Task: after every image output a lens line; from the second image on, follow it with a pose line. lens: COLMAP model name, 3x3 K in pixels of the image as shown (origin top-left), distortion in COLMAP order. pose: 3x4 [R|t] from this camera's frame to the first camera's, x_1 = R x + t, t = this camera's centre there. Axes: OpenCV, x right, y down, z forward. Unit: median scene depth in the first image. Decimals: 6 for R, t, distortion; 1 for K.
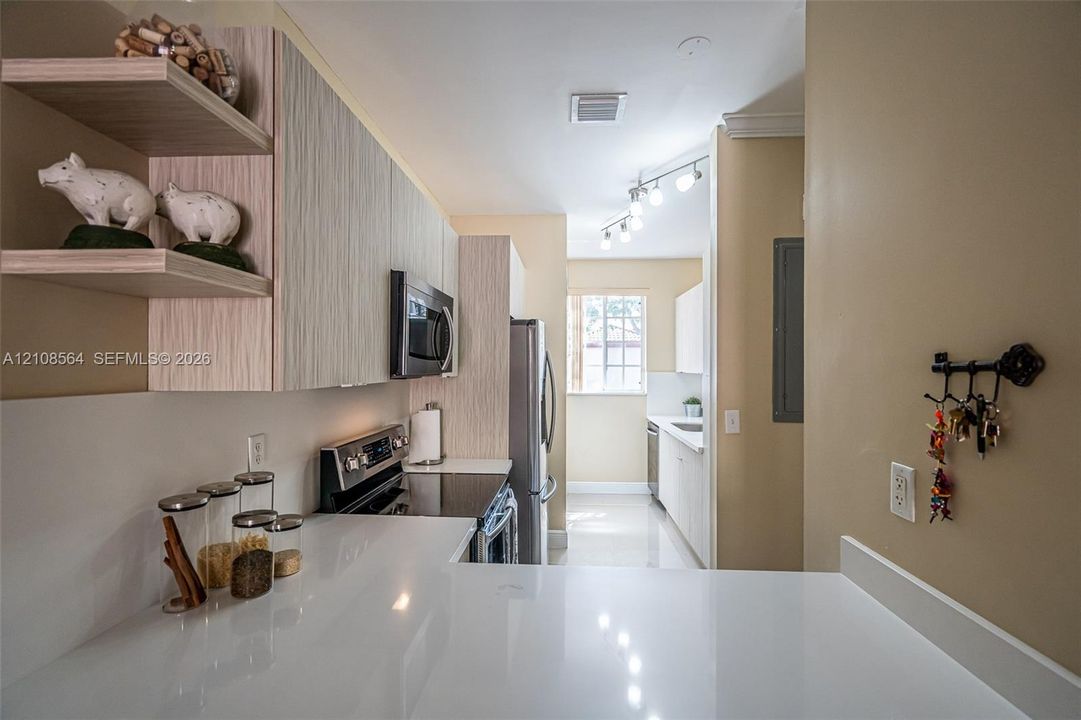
lens RADIAL K [[500.7, 0, 540.5], [0, 500.7, 360.0], [0, 0, 1]] dist [0.000643, 0.000283]
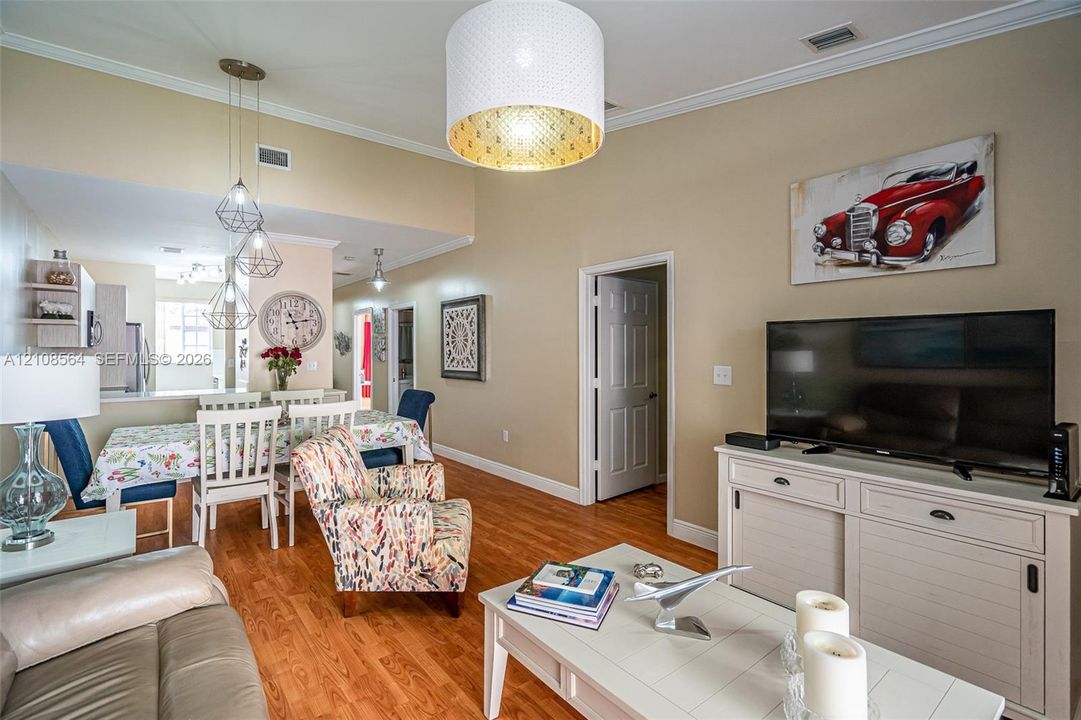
lens RADIAL K [[500.7, 0, 540.5], [0, 500.7, 360.0], [0, 0, 1]] dist [0.000643, 0.000283]
pose [[0.750758, -0.019274, 0.660296, -0.141903], [-0.001164, 0.999534, 0.030500, 0.015647], [-0.660576, -0.023667, 0.750386, -1.783188]]
